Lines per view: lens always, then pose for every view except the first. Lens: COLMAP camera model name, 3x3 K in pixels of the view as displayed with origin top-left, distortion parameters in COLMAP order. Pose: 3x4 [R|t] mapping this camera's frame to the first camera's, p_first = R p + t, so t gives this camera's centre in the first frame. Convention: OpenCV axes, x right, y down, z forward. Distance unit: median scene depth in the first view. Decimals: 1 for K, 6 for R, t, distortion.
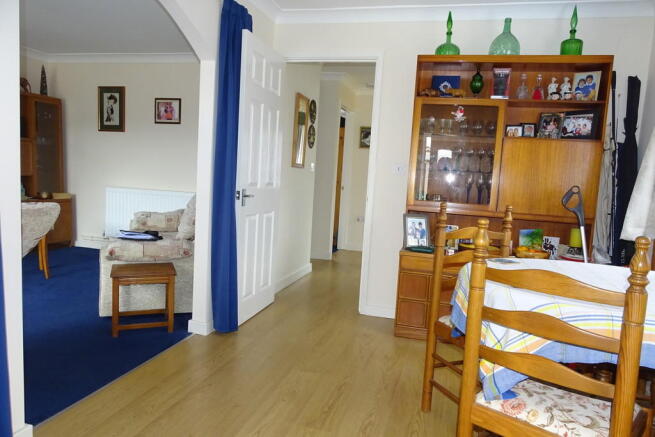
lens RADIAL K [[469.1, 0, 327.0], [0, 469.1, 212.9], [0, 0, 1]] dist [0.006124, -0.002855]
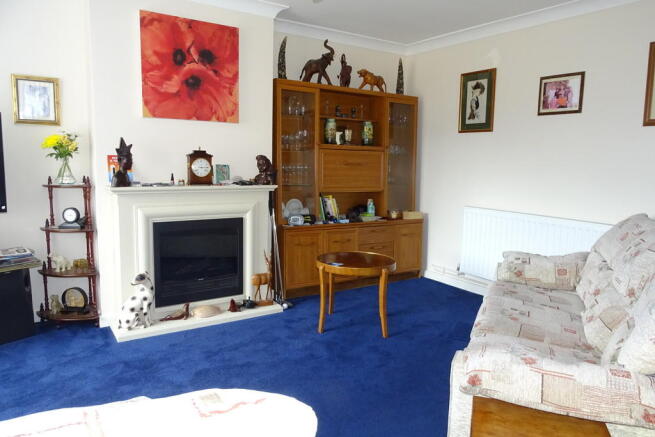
lens RADIAL K [[469.1, 0, 327.0], [0, 469.1, 212.9], [0, 0, 1]] dist [0.006124, -0.002855]
pose [[0.753673, 0.044457, -0.655744, -0.147684], [-0.044514, 0.998872, 0.016558, -0.049478], [0.655740, 0.016710, 0.754802, 0.298578]]
